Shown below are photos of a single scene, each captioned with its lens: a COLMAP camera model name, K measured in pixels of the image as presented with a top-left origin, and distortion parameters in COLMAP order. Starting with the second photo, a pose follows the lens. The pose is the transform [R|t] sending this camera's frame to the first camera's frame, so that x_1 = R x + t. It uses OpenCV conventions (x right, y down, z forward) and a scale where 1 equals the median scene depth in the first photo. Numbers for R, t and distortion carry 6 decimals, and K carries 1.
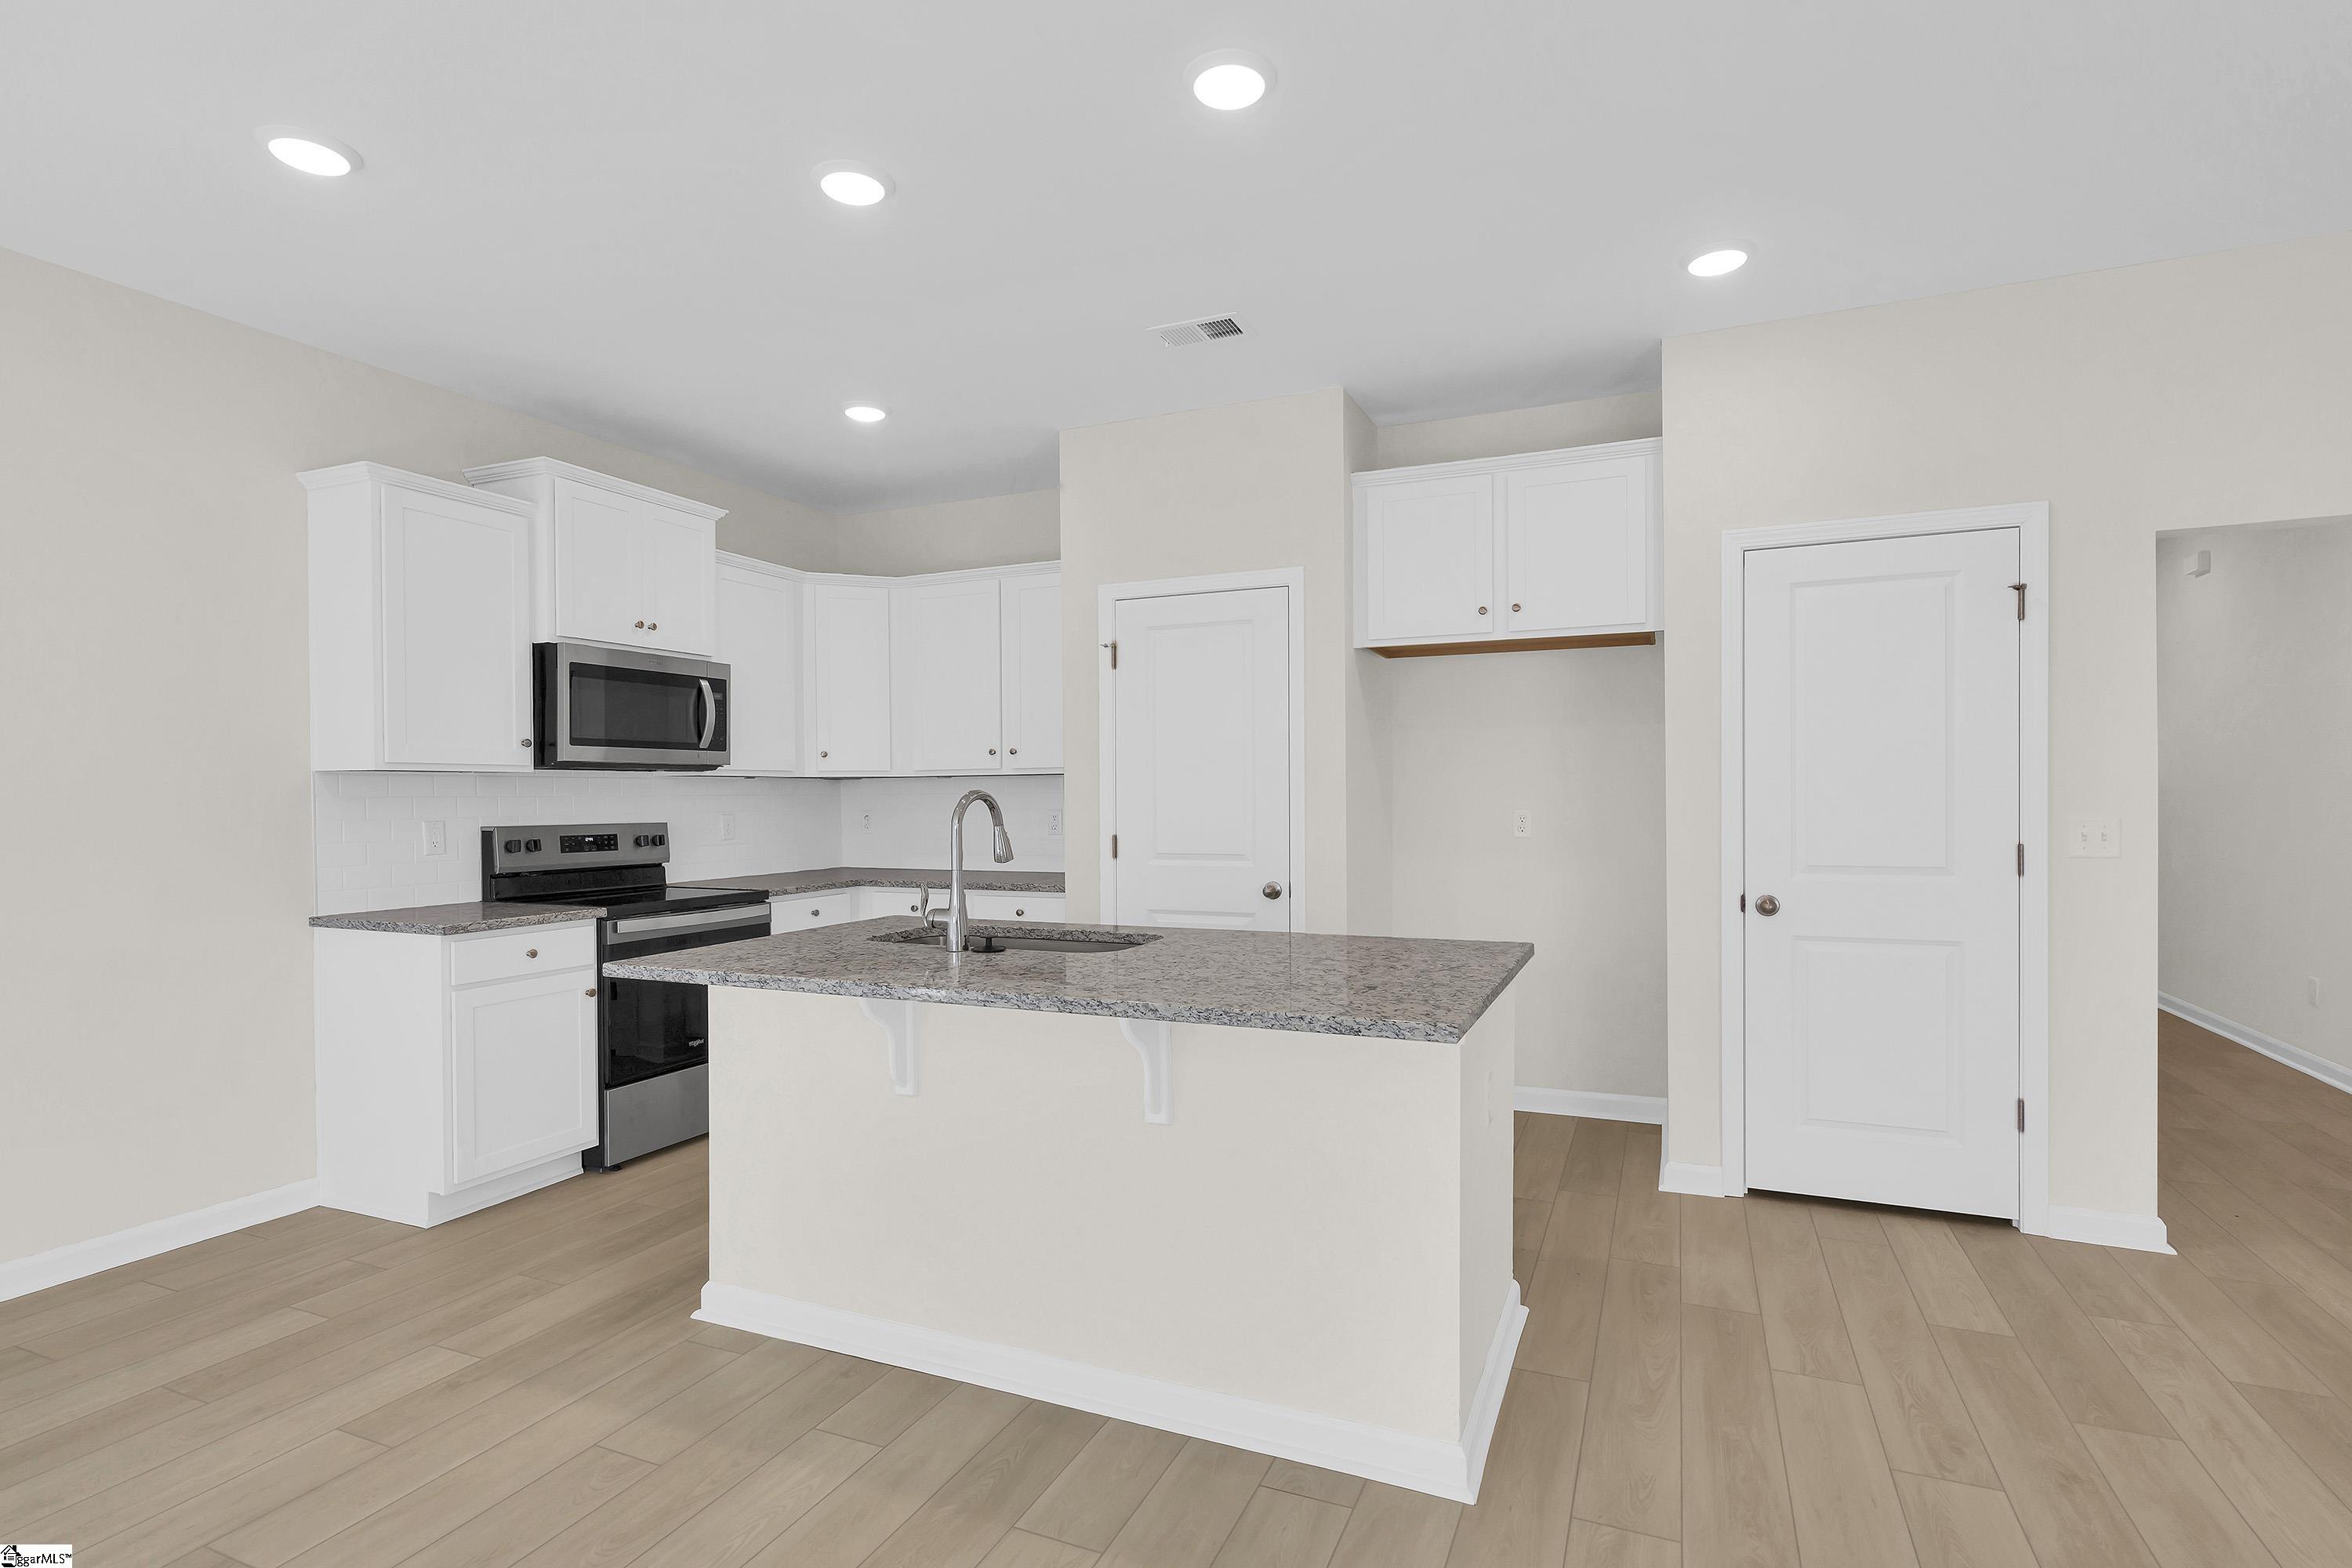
lens RADIAL K [[1119.8, 0, 1185.9], [0, 1119.8, 806.0], [0, 0, 1]] dist [0.002363, 0.000588]
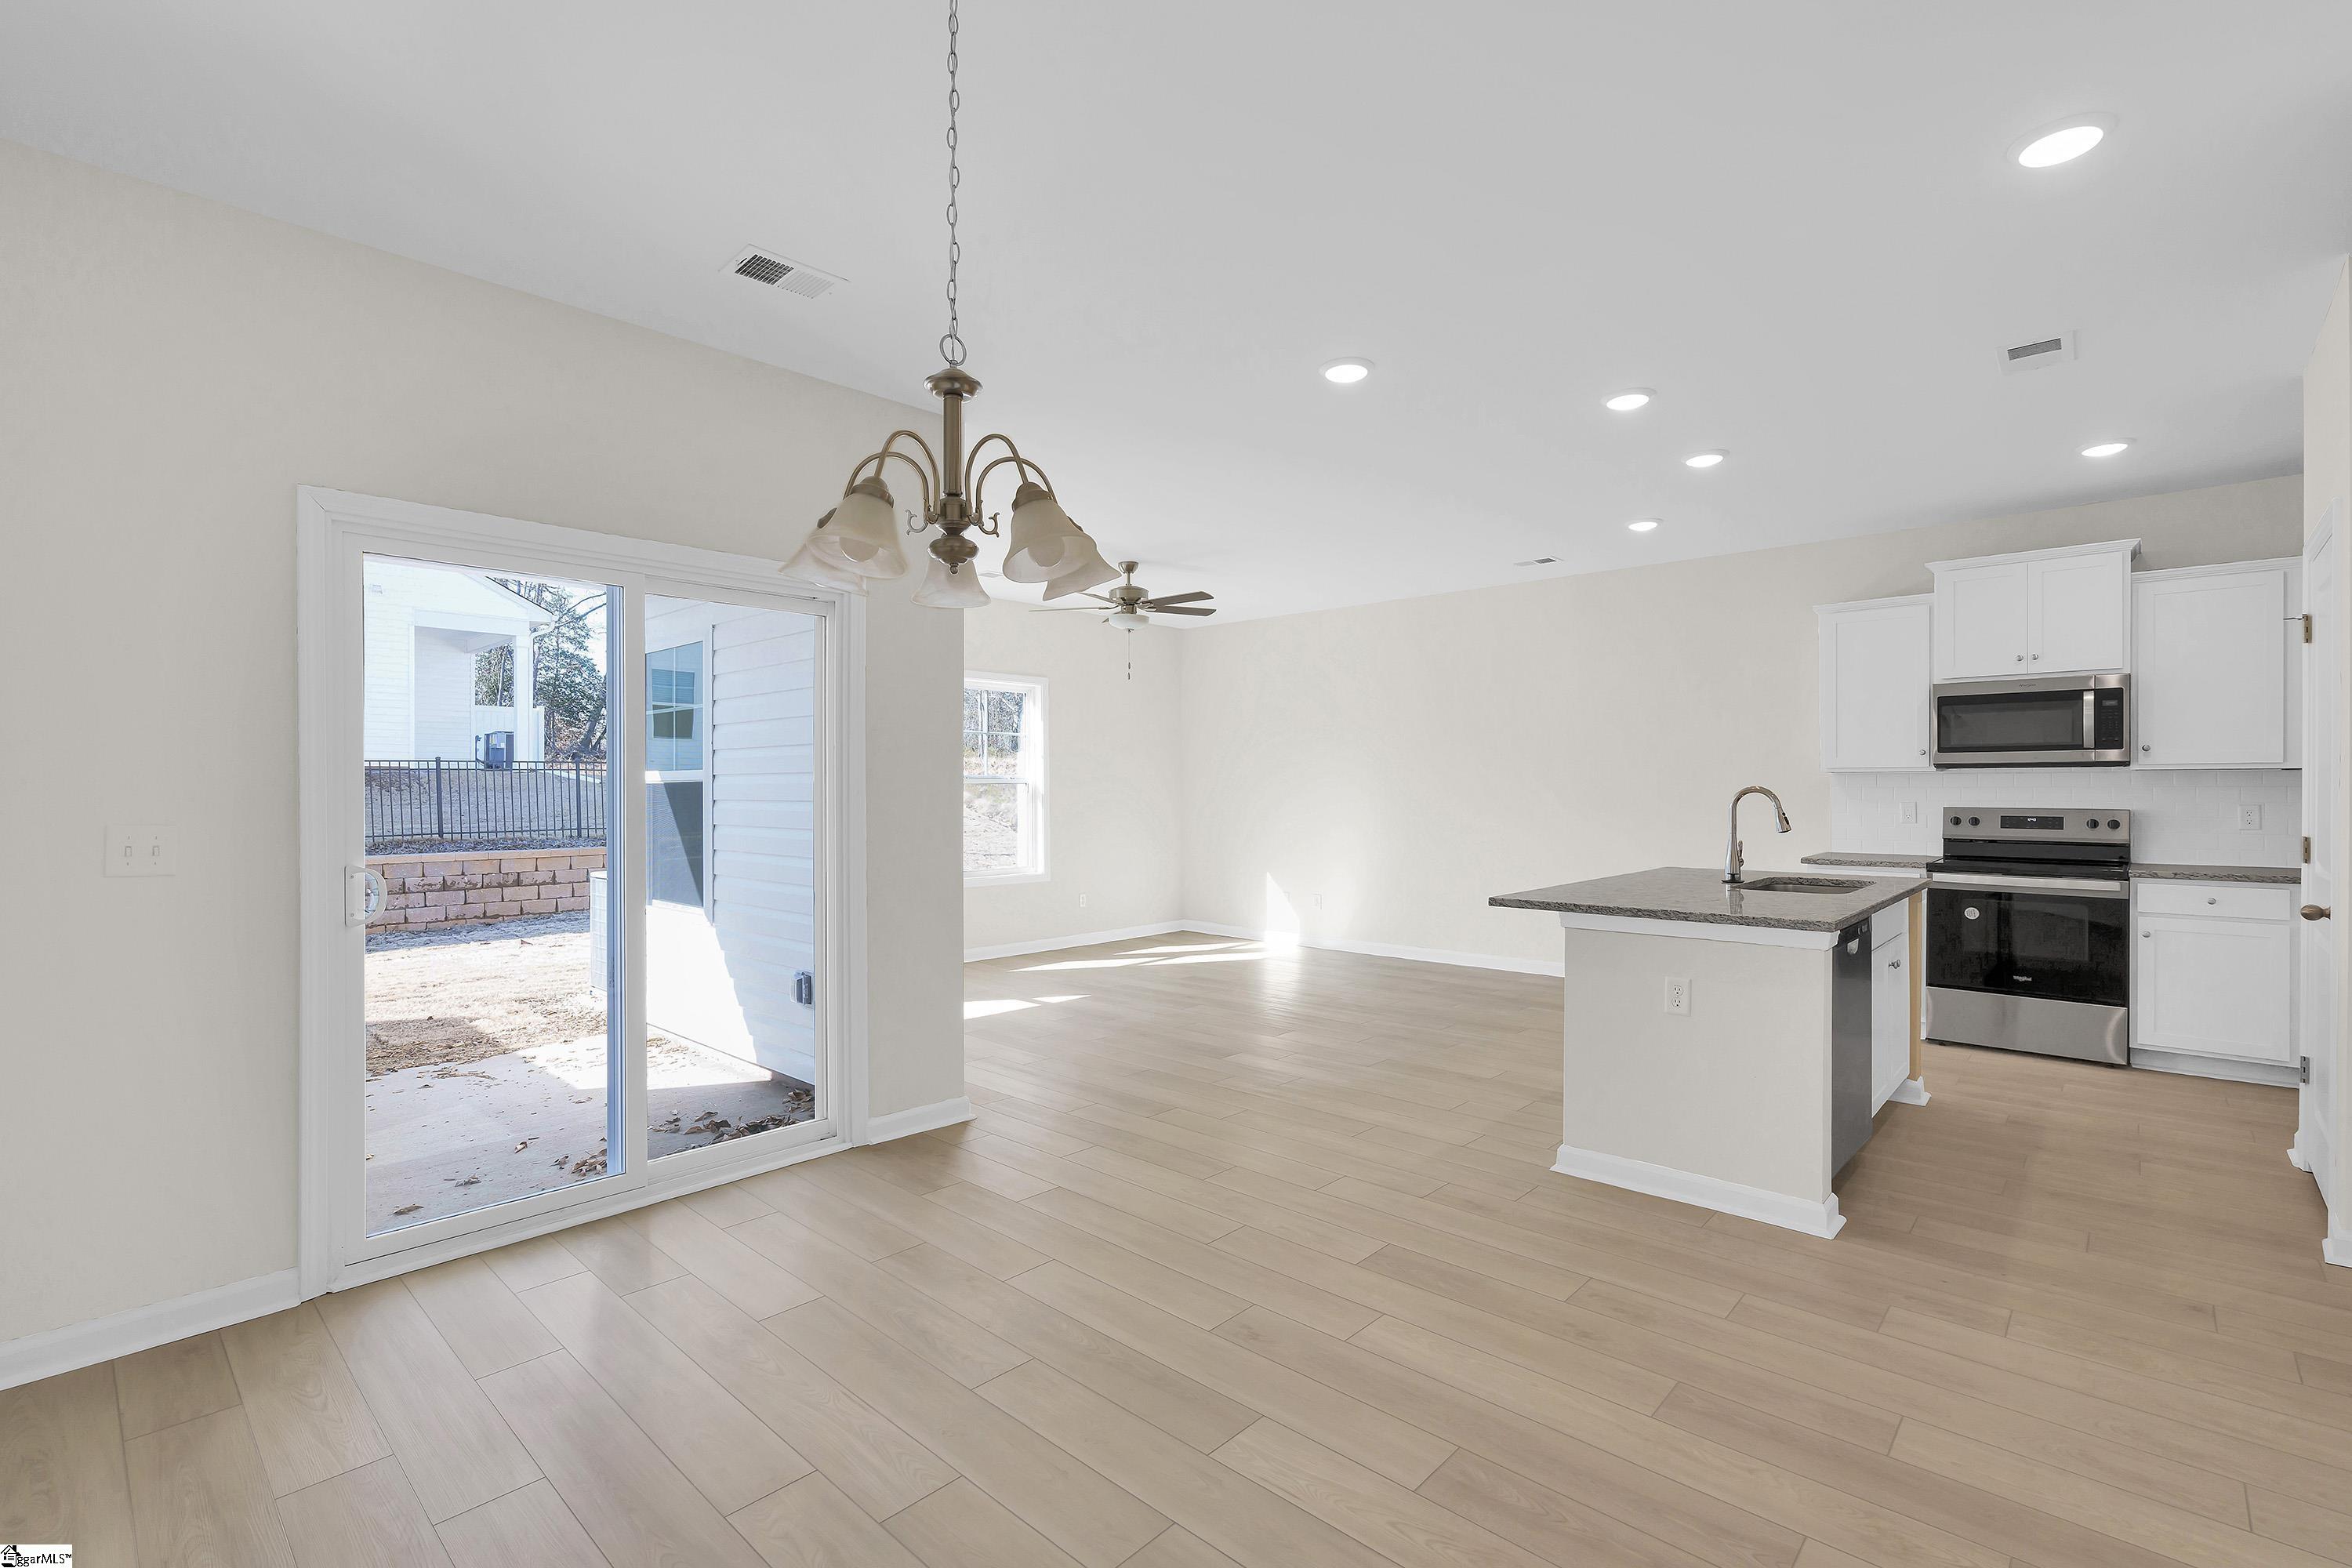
lens RADIAL K [[1057.6, 0, 1176.5], [0, 1057.6, 793.7], [0, 0, 1]] dist [-0.001472, 0.001142]
pose [[-0.325542, 0.014149, -0.945422, 1.069711], [-0.005812, 0.999839, 0.016965, -0.017840], [0.945510, 0.011017, -0.325407, 0.488444]]
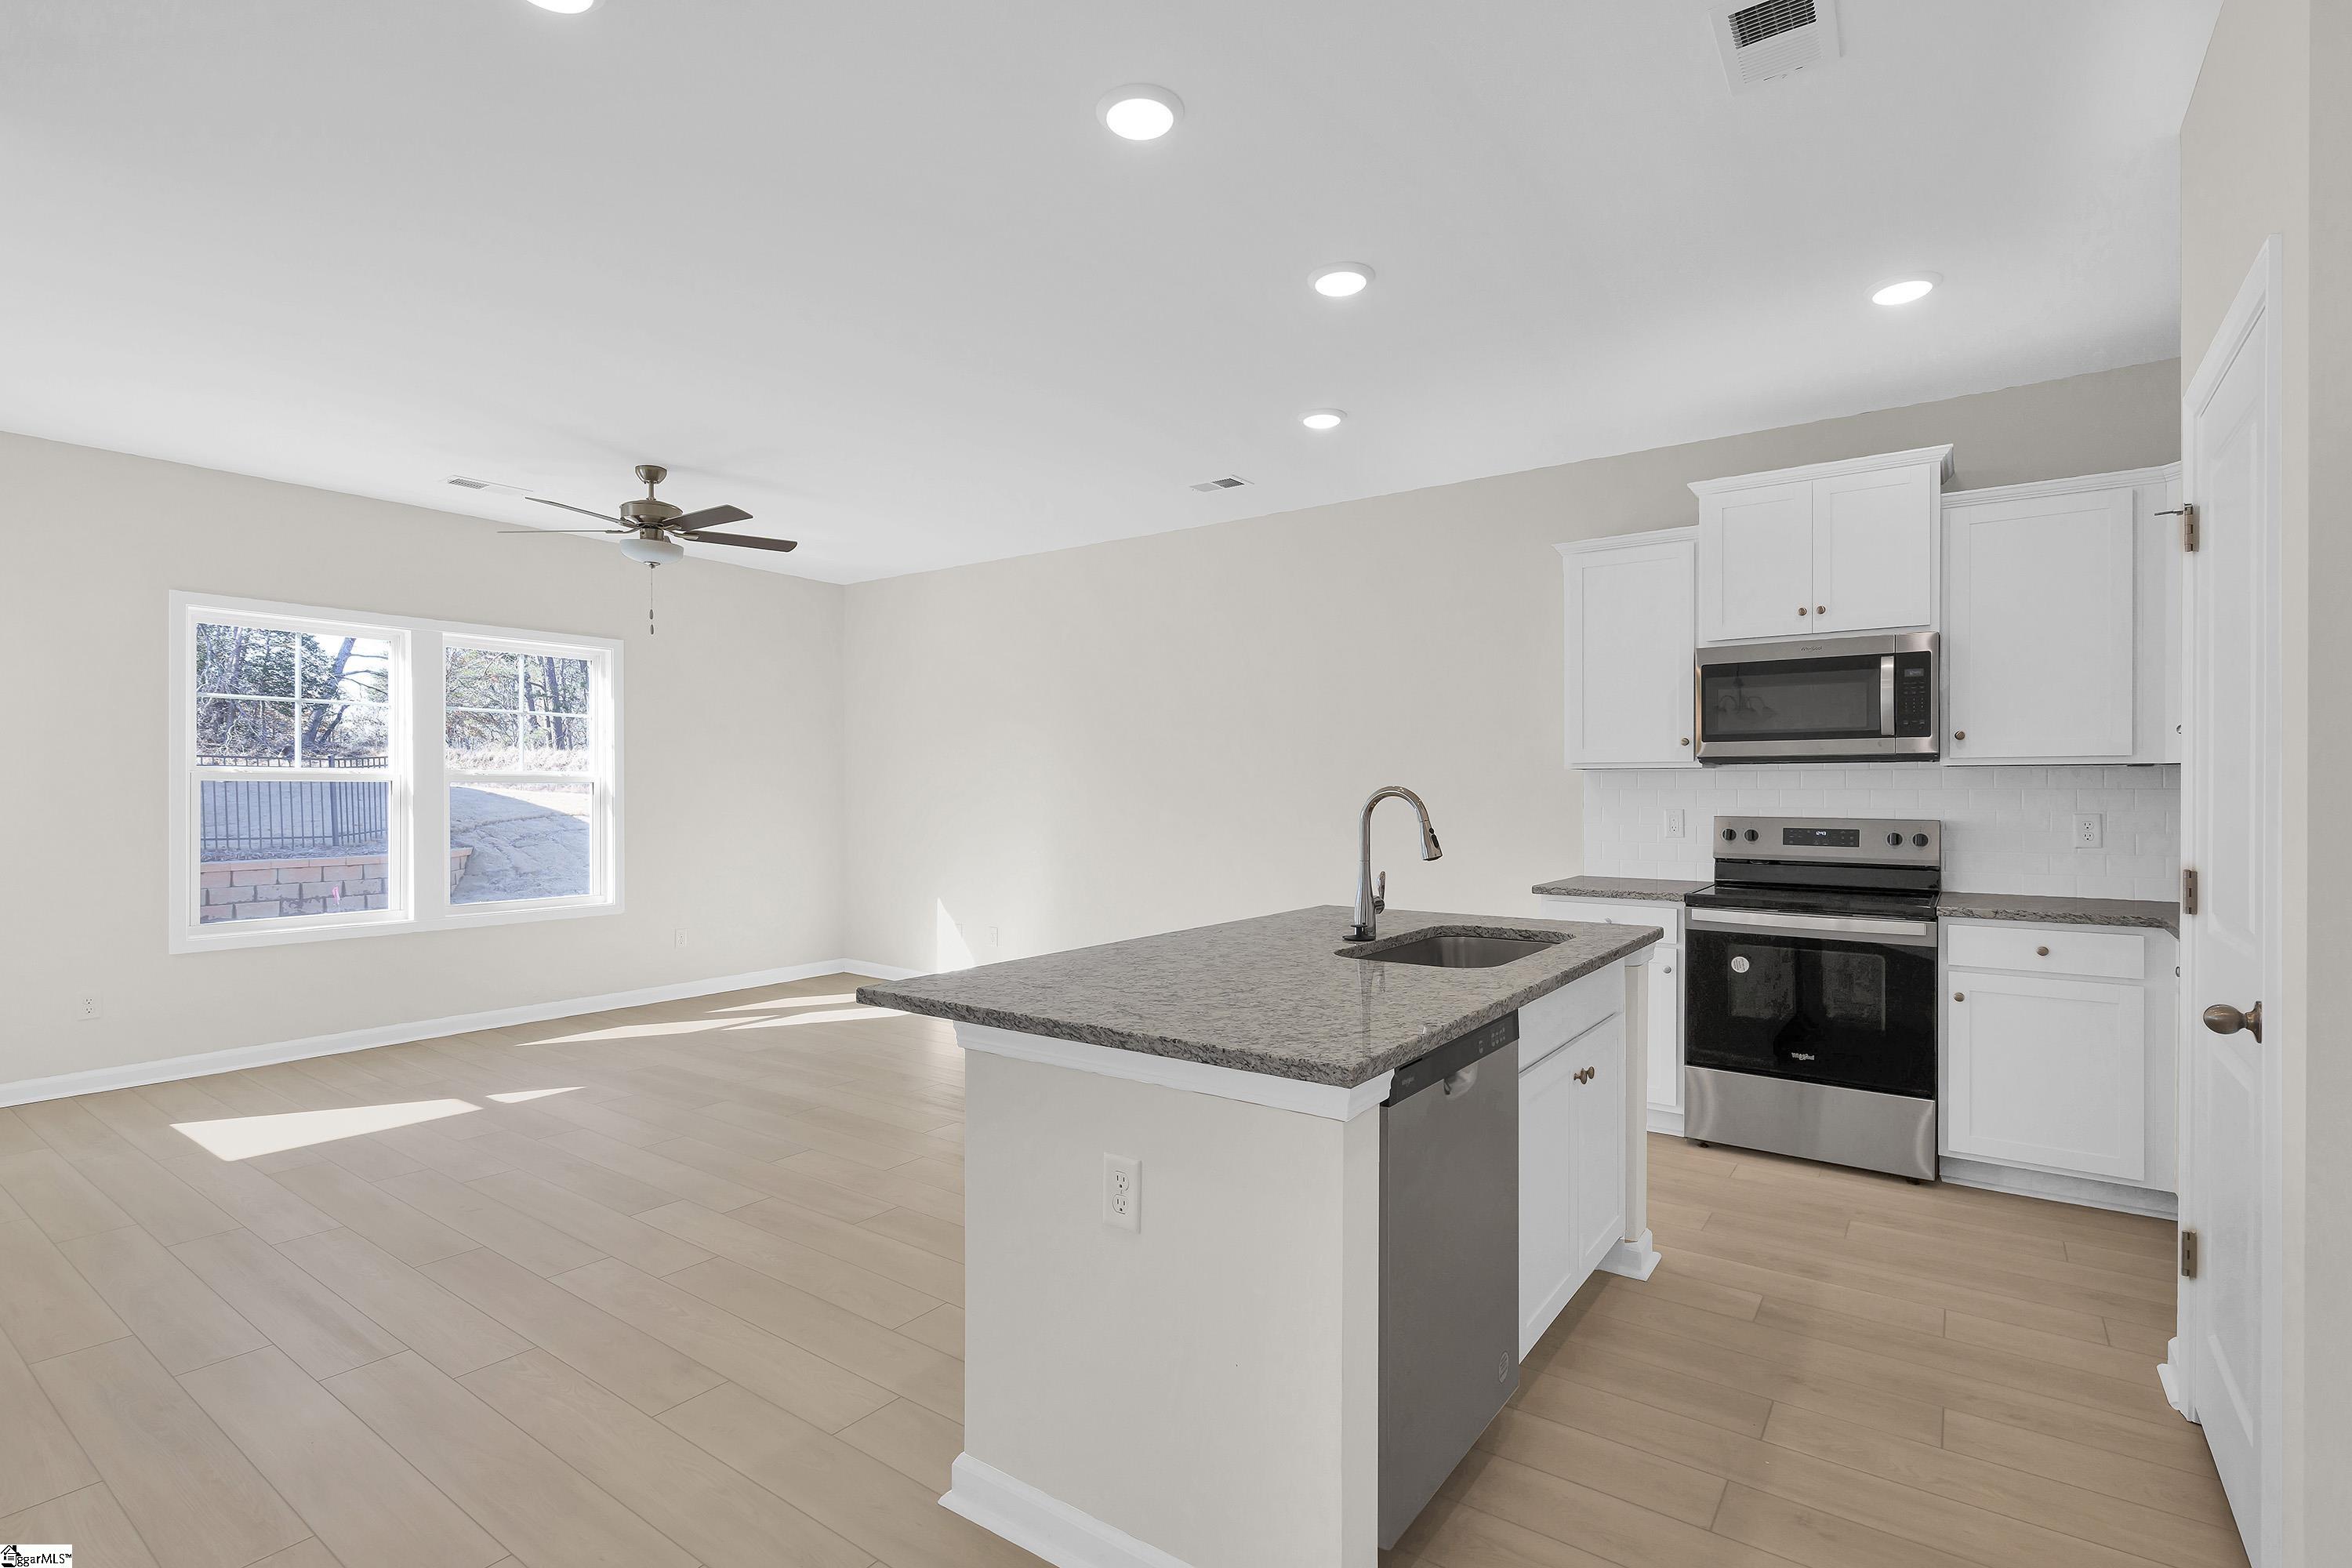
lens RADIAL K [[1119.8, 0, 1172.1], [0, 1119.8, 790.9], [0, 0, 1]] dist [0.002363, 0.000588]
pose [[-0.207687, 0.009334, -0.978151, 0.596122], [-0.009234, 0.999891, 0.011502, -0.014601], [0.978152, 0.011421, -0.207578, 0.704087]]
